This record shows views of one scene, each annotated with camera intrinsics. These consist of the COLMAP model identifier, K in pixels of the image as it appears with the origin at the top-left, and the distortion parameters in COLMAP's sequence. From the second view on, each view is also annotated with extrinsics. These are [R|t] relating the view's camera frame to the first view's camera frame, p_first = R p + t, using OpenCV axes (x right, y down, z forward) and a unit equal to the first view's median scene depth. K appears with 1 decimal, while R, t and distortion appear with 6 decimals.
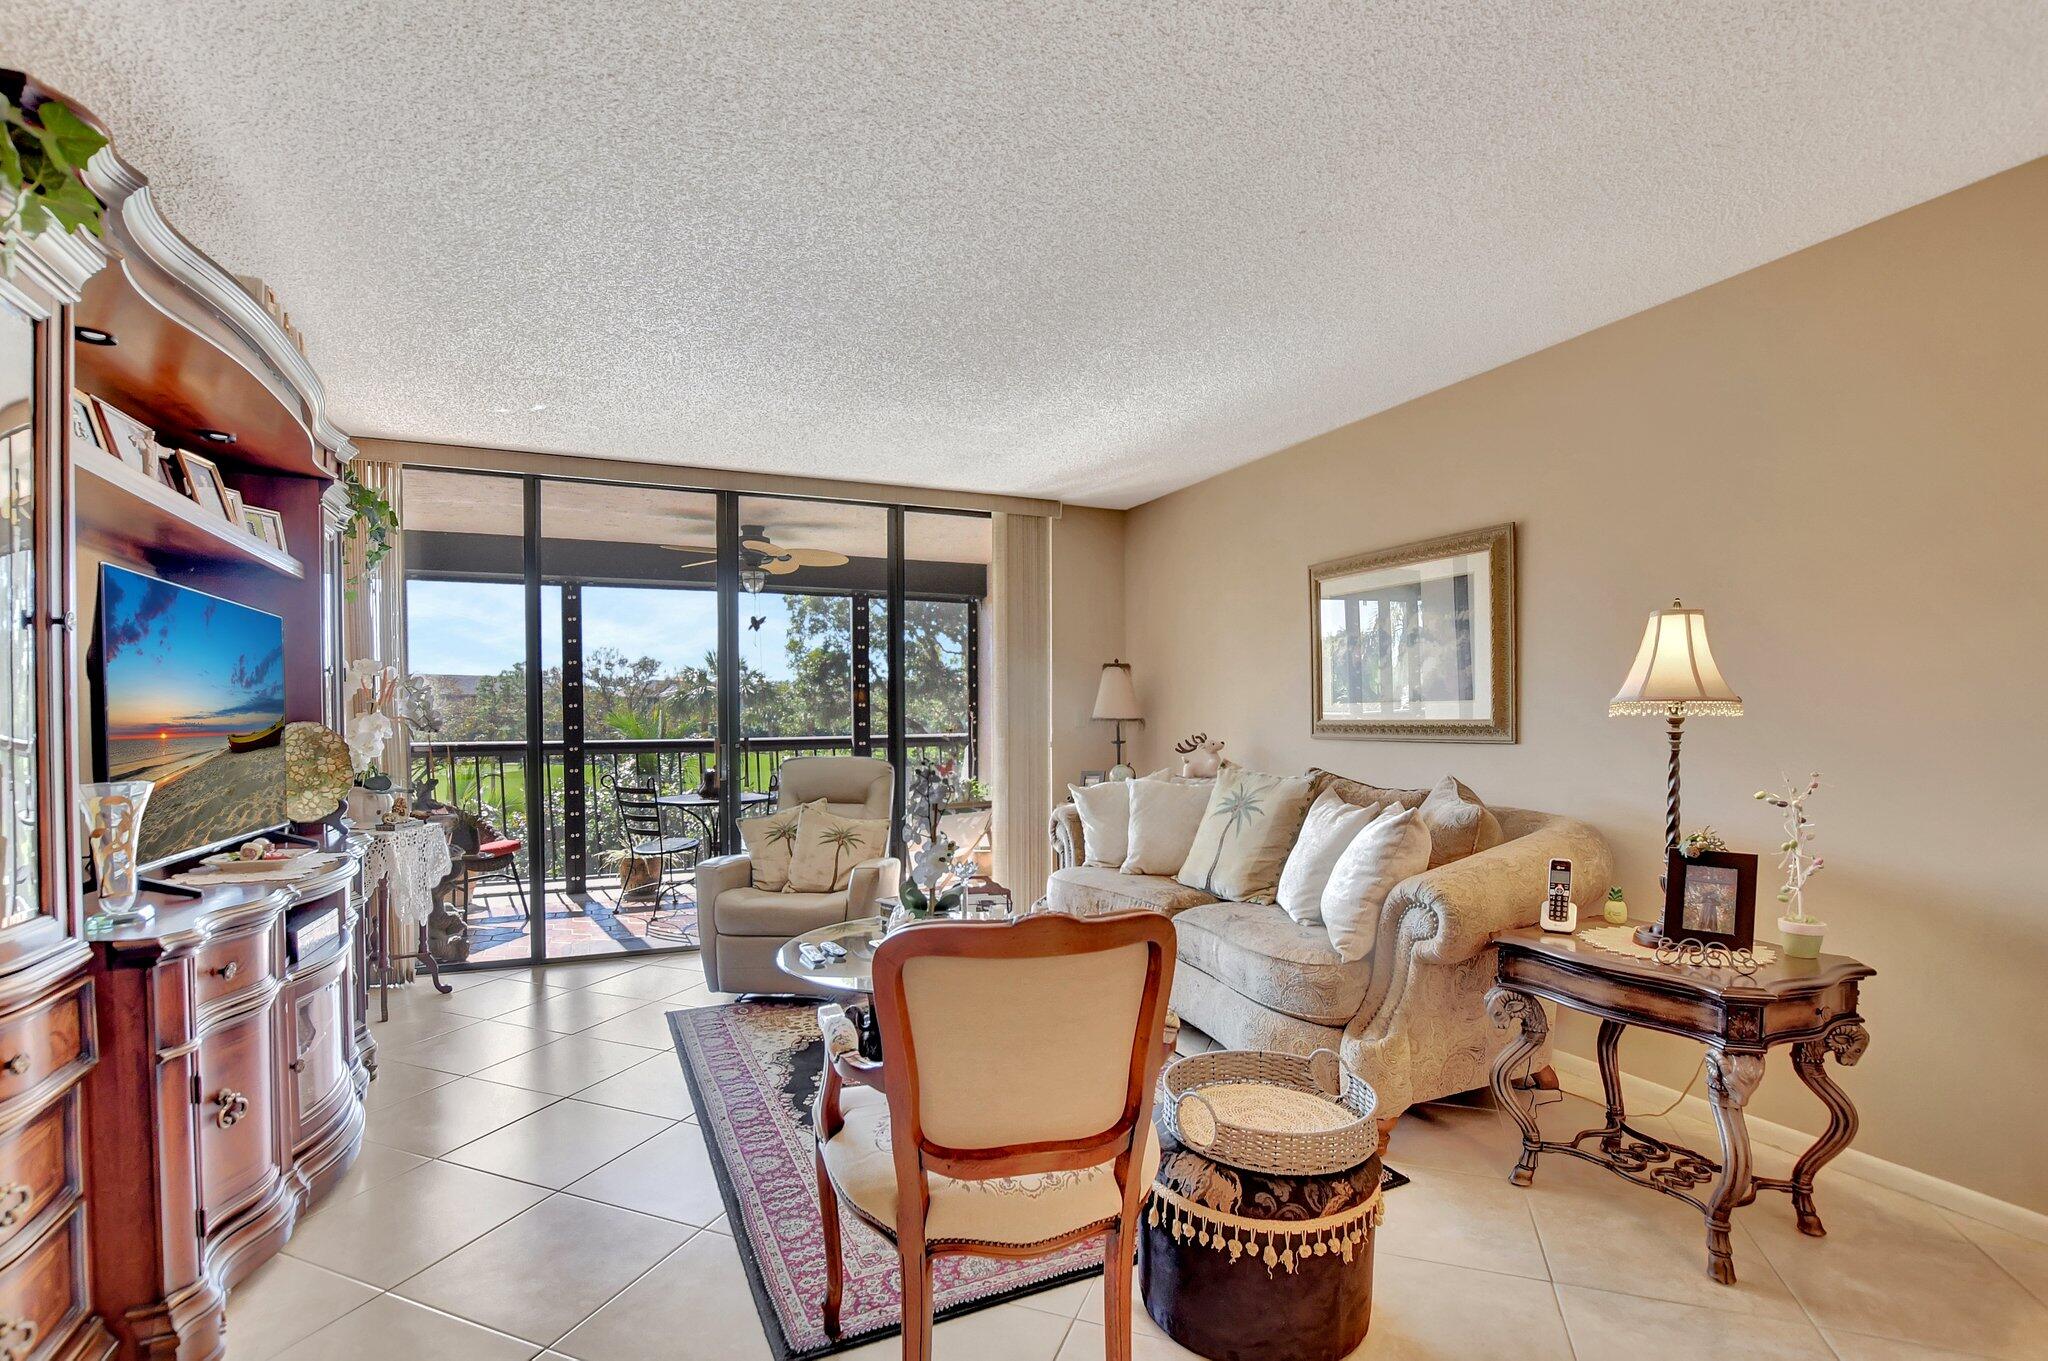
lens RADIAL K [[944.5, 0, 1006.3], [0, 944.5, 717.5], [0, 0, 1]] dist [-0.034129, 0.001556]
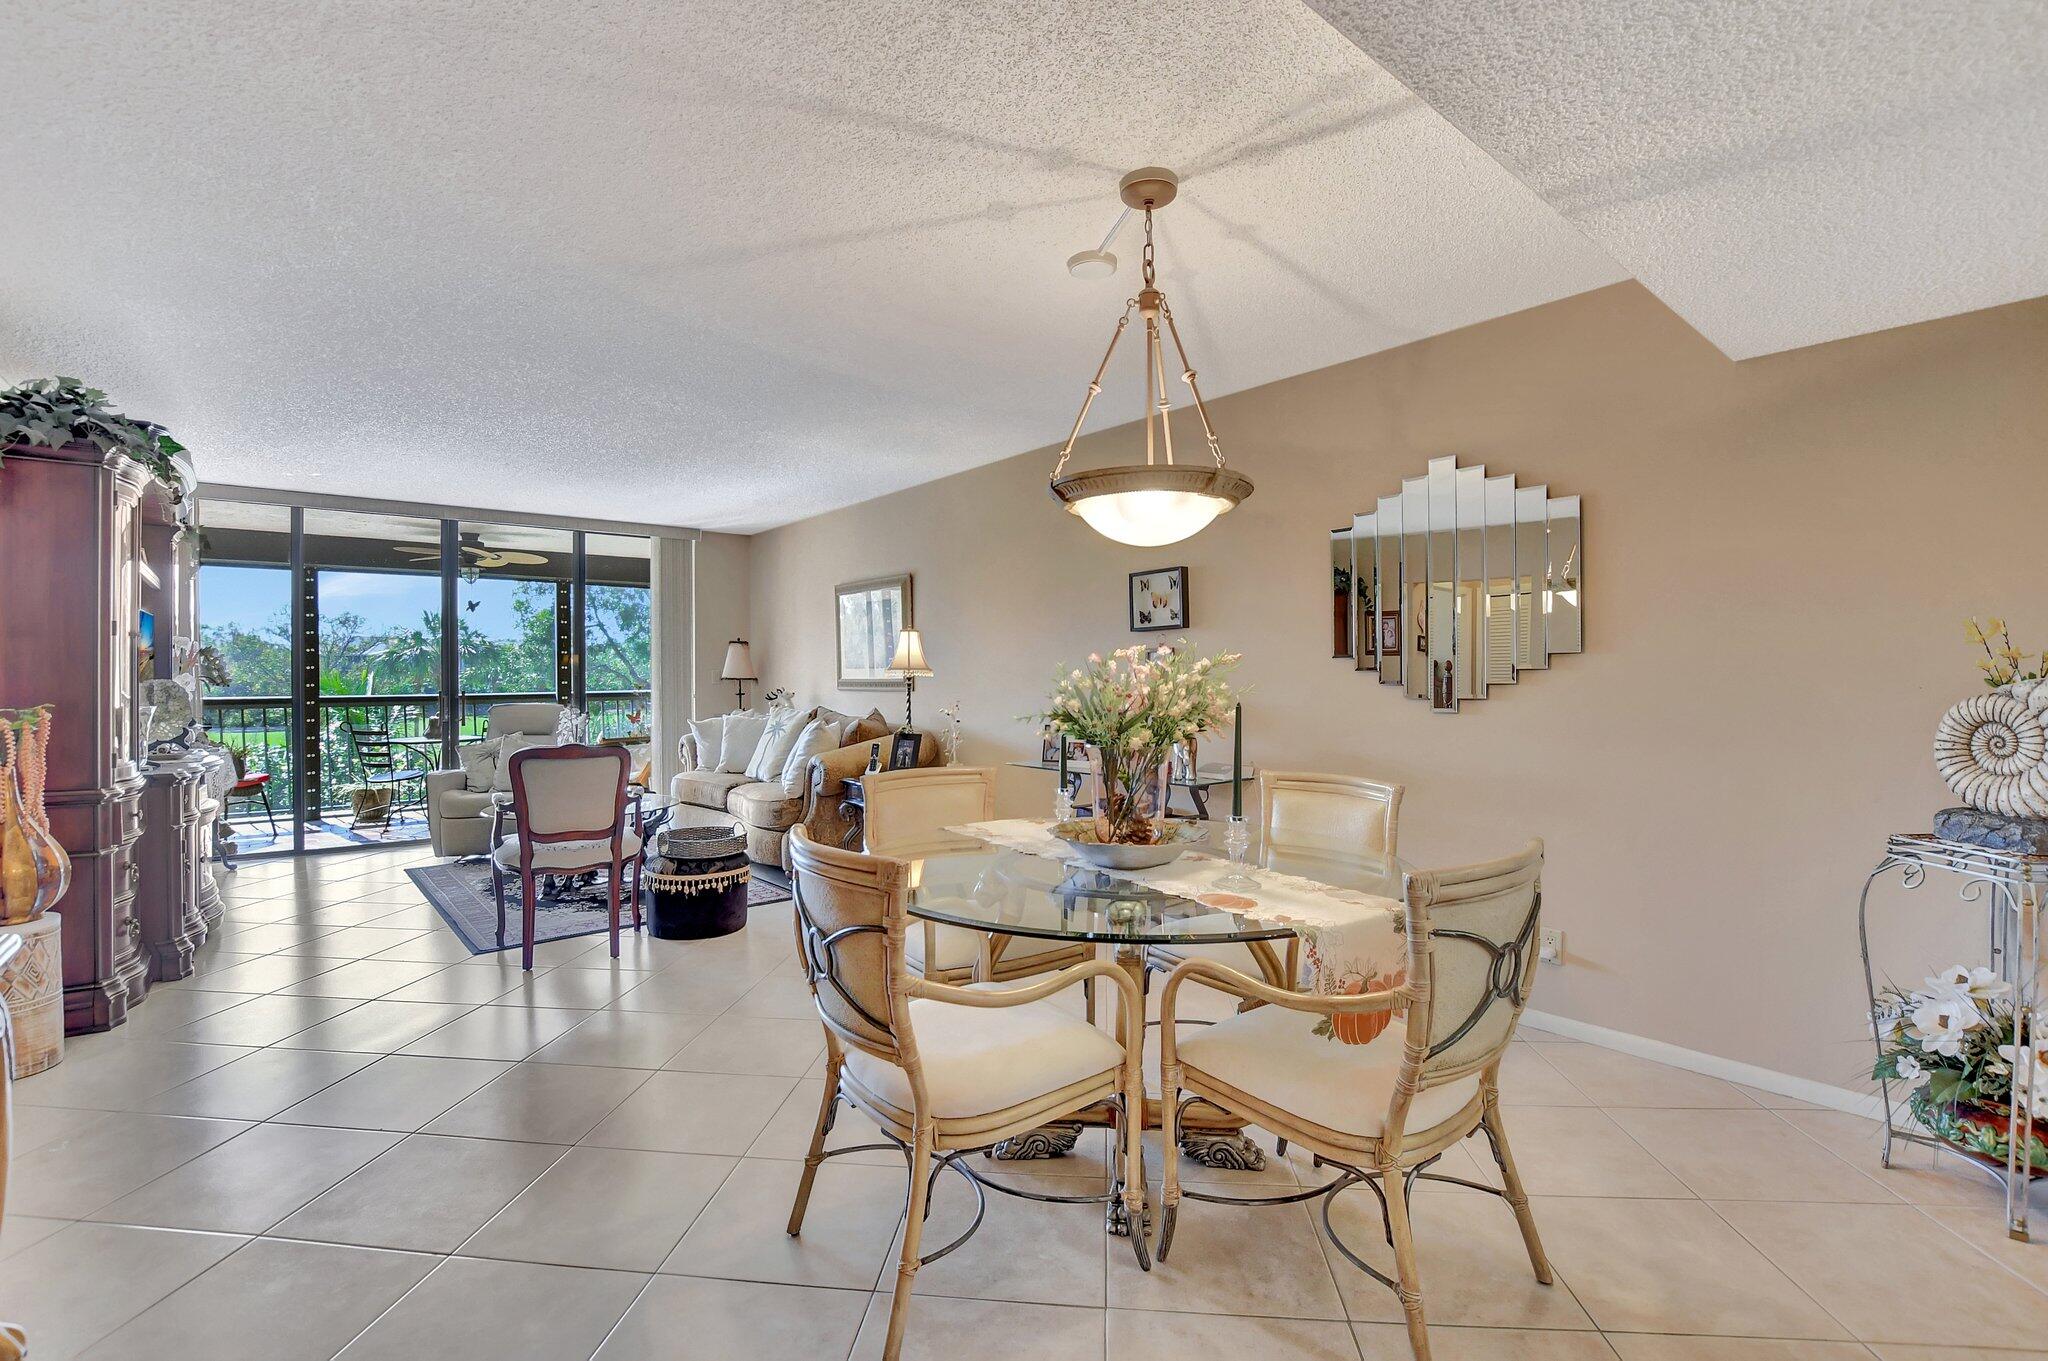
lens RADIAL K [[944.5, 0, 1014.0], [0, 944.5, 676.7], [0, 0, 1]] dist [-0.034129, 0.001556]
pose [[0.966424, 0.001056, 0.256950, 0.162204], [-0.000626, 0.999998, -0.001755, 0.001530], [-0.256951, 0.001535, 0.966423, -0.563321]]
